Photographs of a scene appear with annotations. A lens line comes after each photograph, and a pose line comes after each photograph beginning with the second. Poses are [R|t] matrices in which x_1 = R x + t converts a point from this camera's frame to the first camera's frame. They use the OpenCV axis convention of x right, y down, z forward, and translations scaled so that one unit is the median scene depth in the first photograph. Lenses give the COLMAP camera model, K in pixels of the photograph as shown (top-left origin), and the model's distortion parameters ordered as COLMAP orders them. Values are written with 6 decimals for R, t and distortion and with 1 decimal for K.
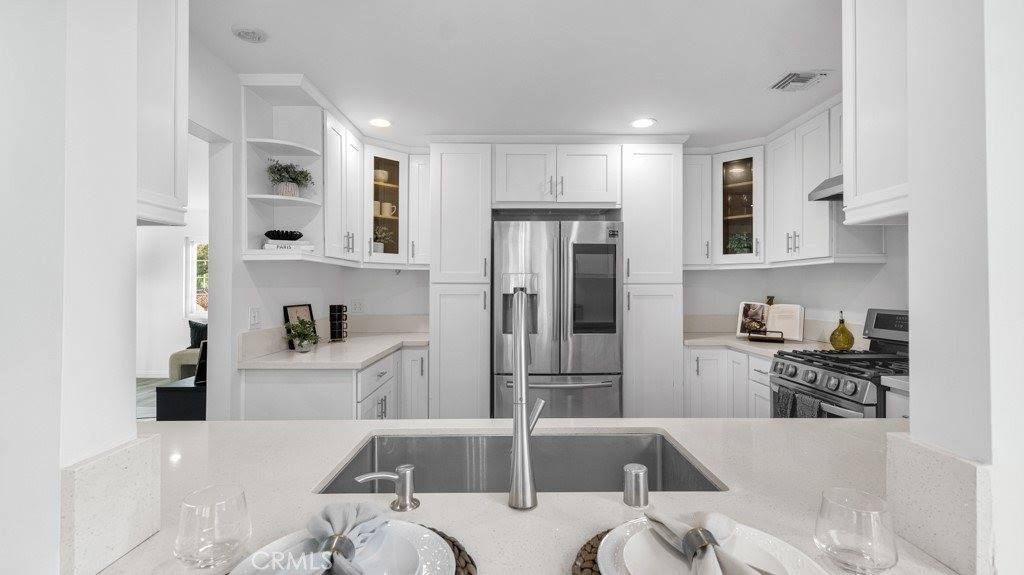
lens RADIAL K [[462.3, 0, 512.7], [0, 462.3, 284.0], [0, 0, 1]] dist [0.001619, 0.000292]
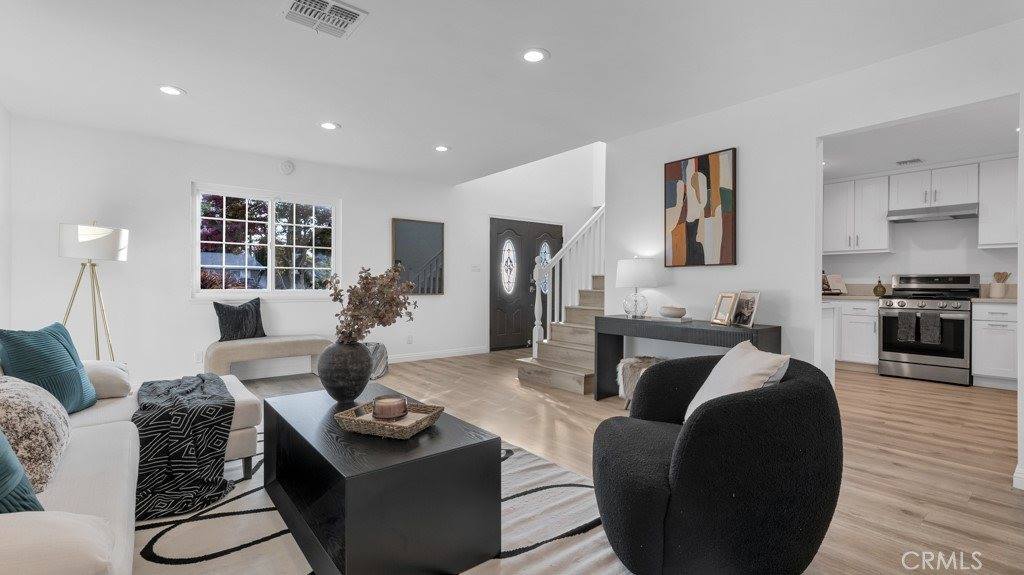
lens RADIAL K [[462.3, 0, 512.7], [0, 462.3, 284.0], [0, 0, 1]] dist [0.001619, 0.000292]
pose [[0.783557, 0.000916, 0.621319, -1.791574], [-0.012585, 0.999817, 0.014397, 0.082250], [-0.621192, -0.019100, 0.783426, 0.410544]]
